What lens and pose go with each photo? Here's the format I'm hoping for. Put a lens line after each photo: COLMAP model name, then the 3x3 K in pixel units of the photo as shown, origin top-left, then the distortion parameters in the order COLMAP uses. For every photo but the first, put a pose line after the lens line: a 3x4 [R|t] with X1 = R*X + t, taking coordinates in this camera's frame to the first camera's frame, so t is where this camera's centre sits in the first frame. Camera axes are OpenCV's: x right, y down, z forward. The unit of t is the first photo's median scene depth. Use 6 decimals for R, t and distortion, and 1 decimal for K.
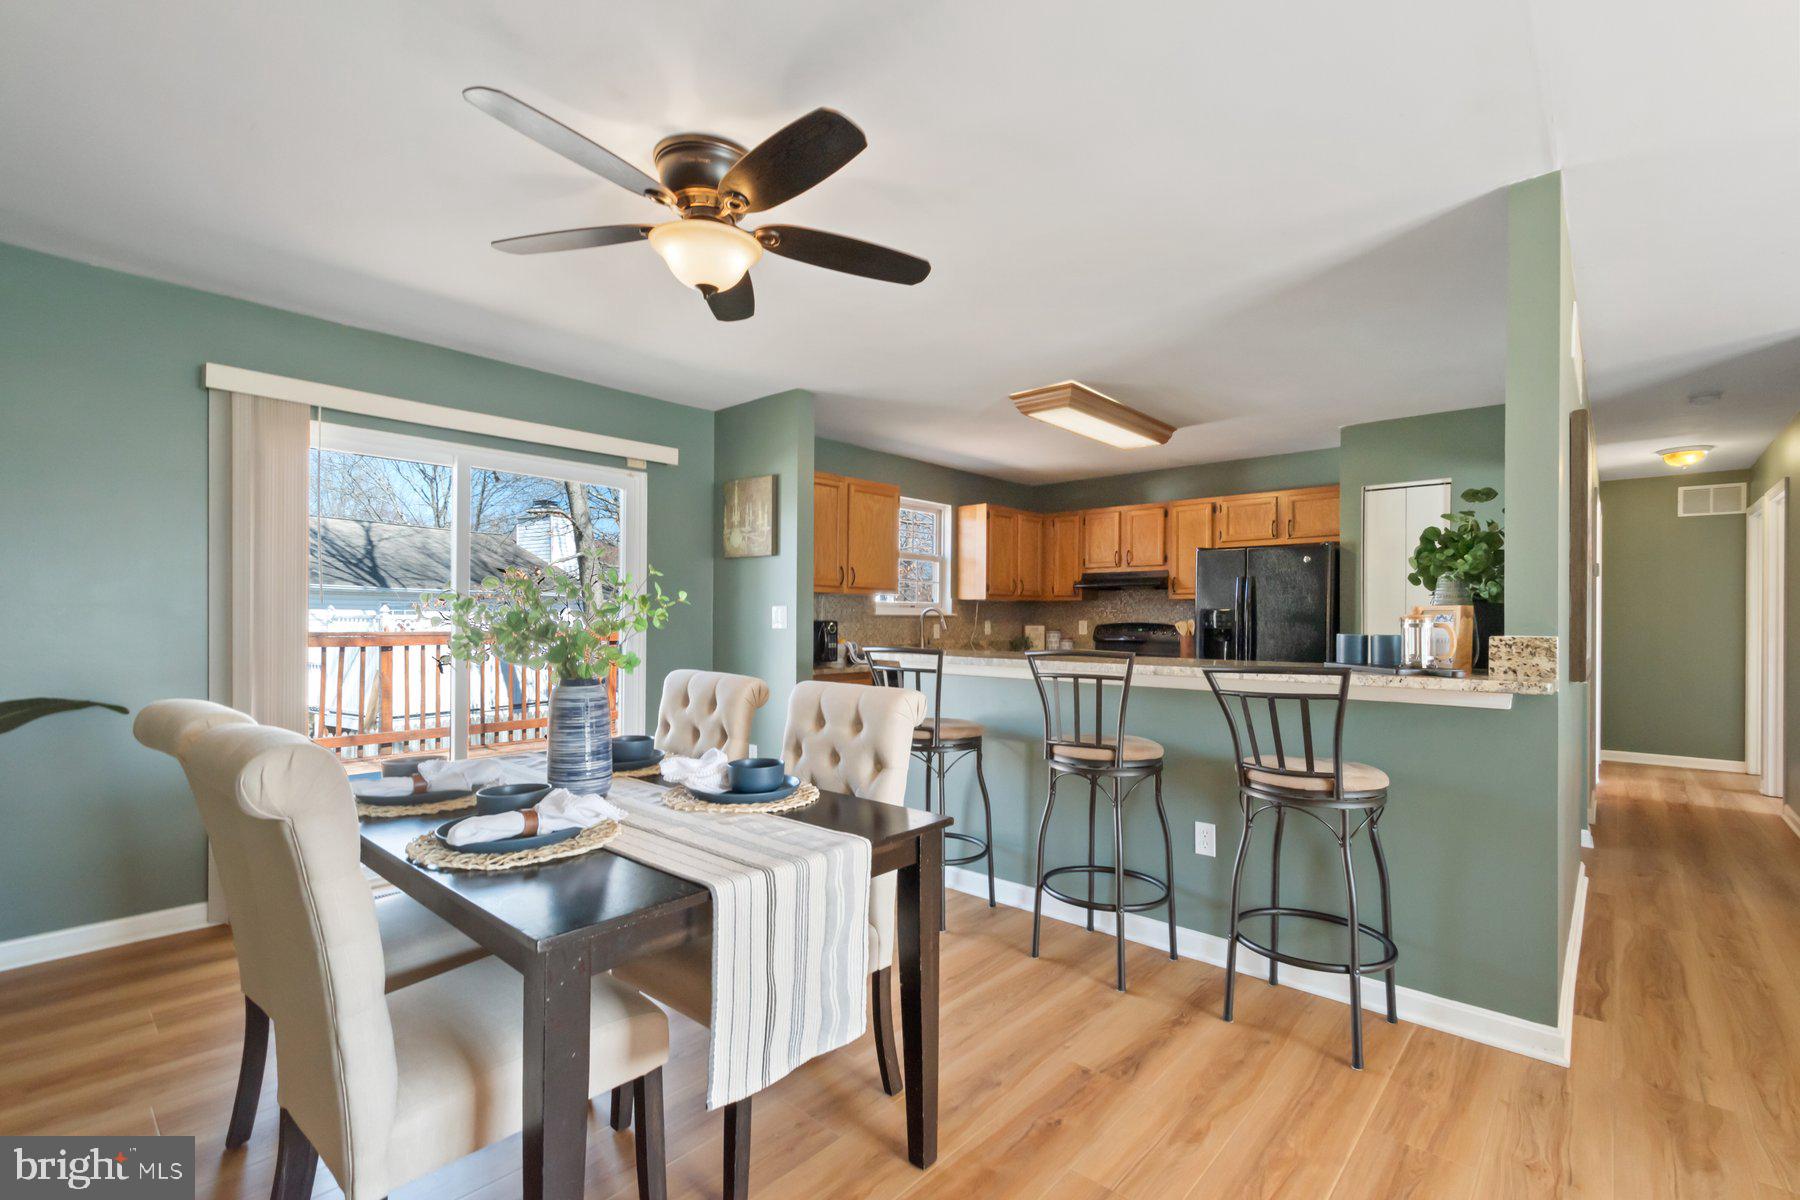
lens RADIAL K [[784.6, 0, 905.0], [0, 784.6, 613.4], [0, 0, 1]] dist [-0.012463, -0.000312]
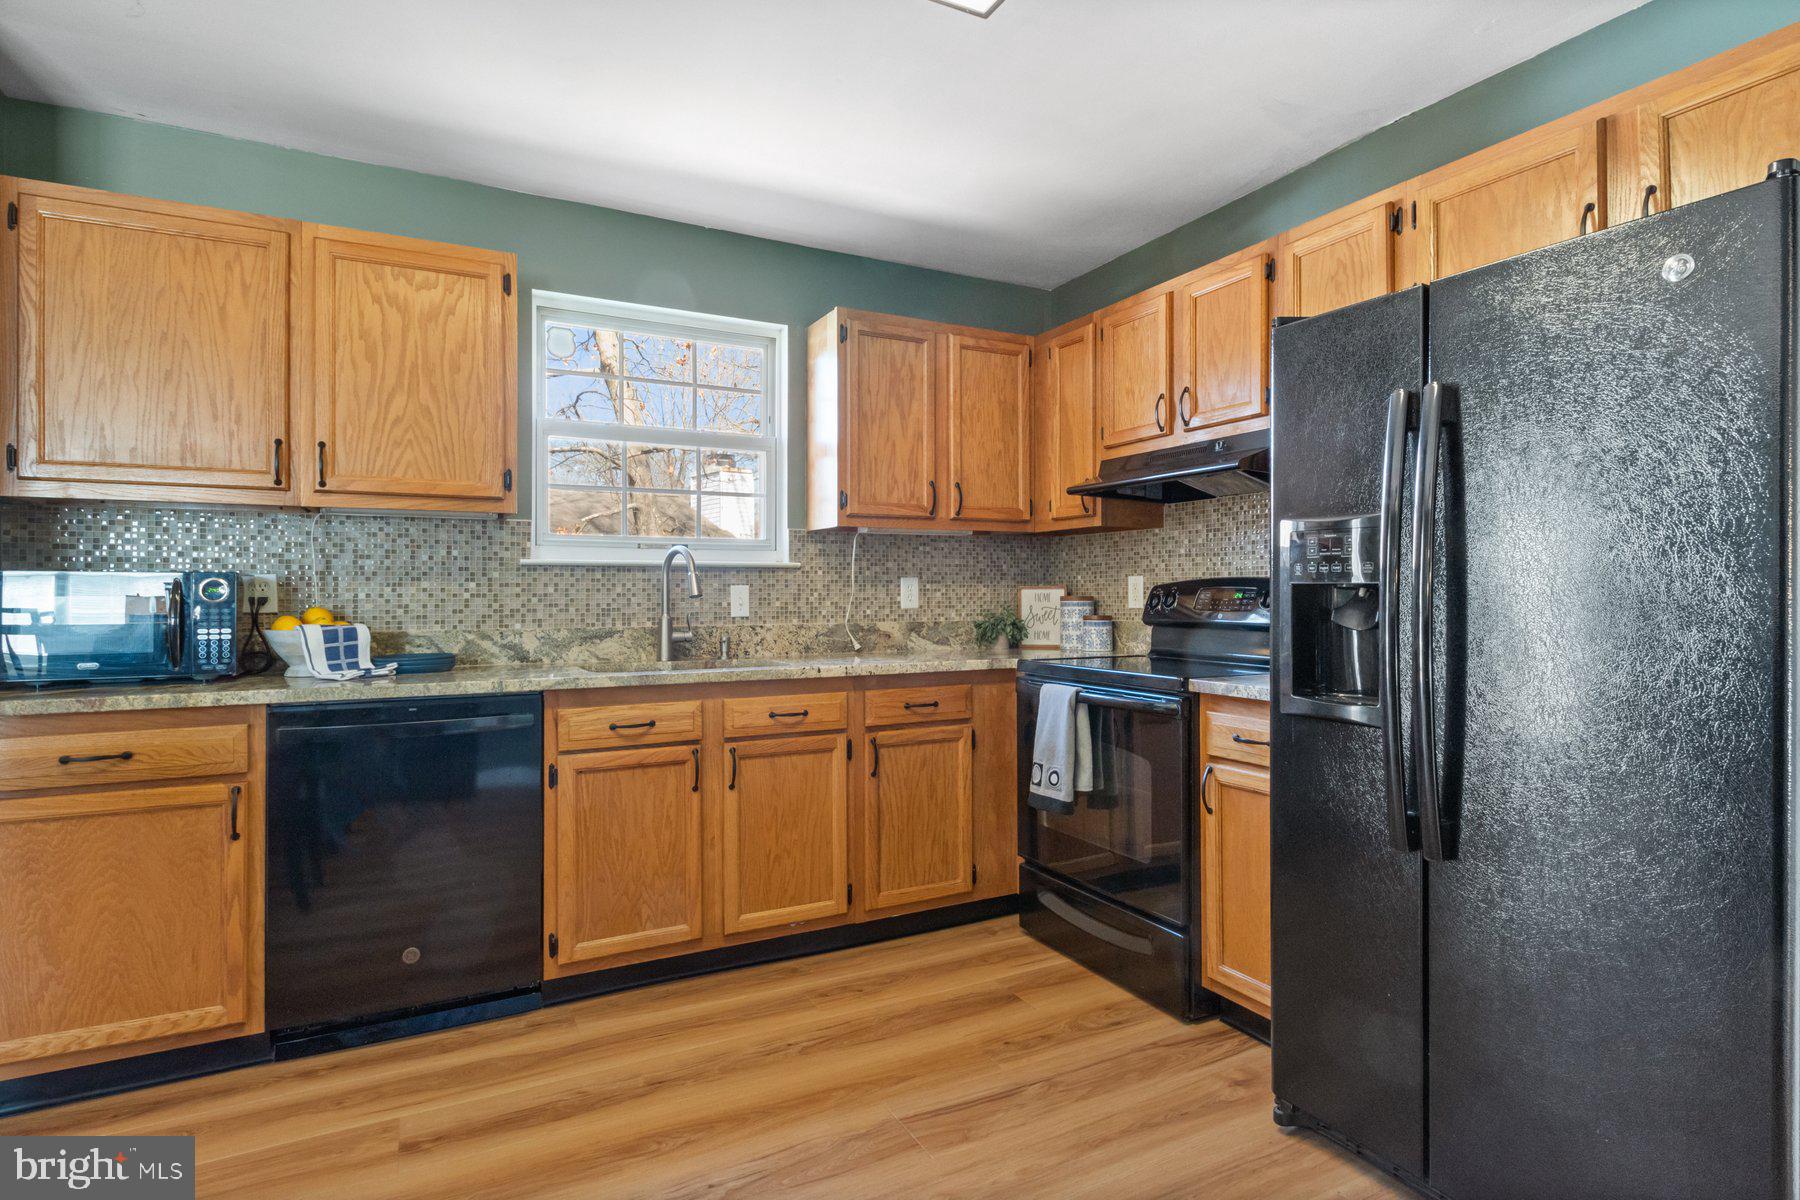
lens RADIAL K [[916.6, 0, 899.1], [0, 916.6, 592.8], [0, 0, 1]] dist [-0.003078, -0.000095]
pose [[0.935250, -0.005112, -0.353951, 0.308458], [0.007455, 0.999958, 0.005257, 0.015960], [0.353910, -0.007555, 0.935249, 0.524362]]
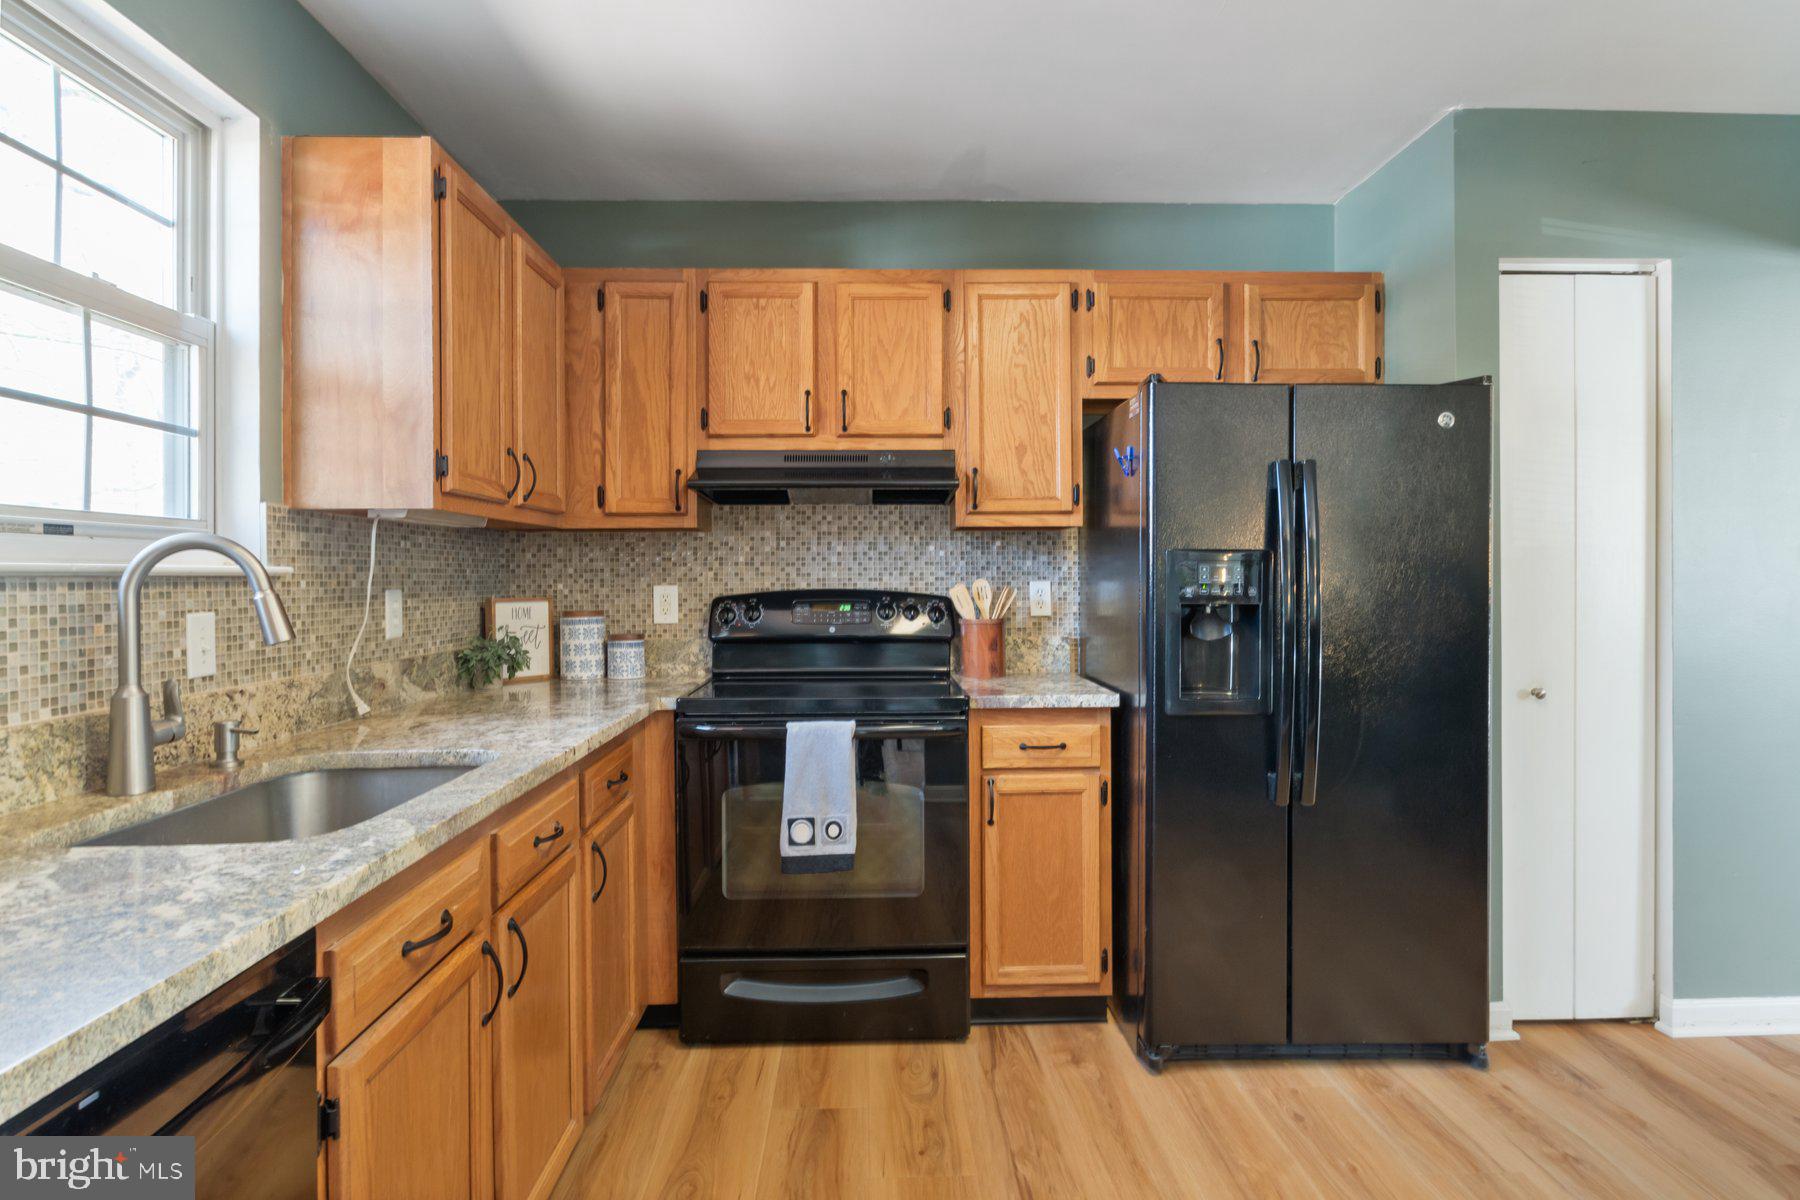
lens RADIAL K [[964.1, 0, 893.2], [0, 964.1, 583.7], [0, 0, 1]] dist [0.003610, 0.000577]
pose [[0.727656, -0.011684, 0.685843, -0.004864], [0.003218, 0.999902, 0.013620, 0.002611], [-0.685935, -0.007704, 0.727622, 0.650748]]
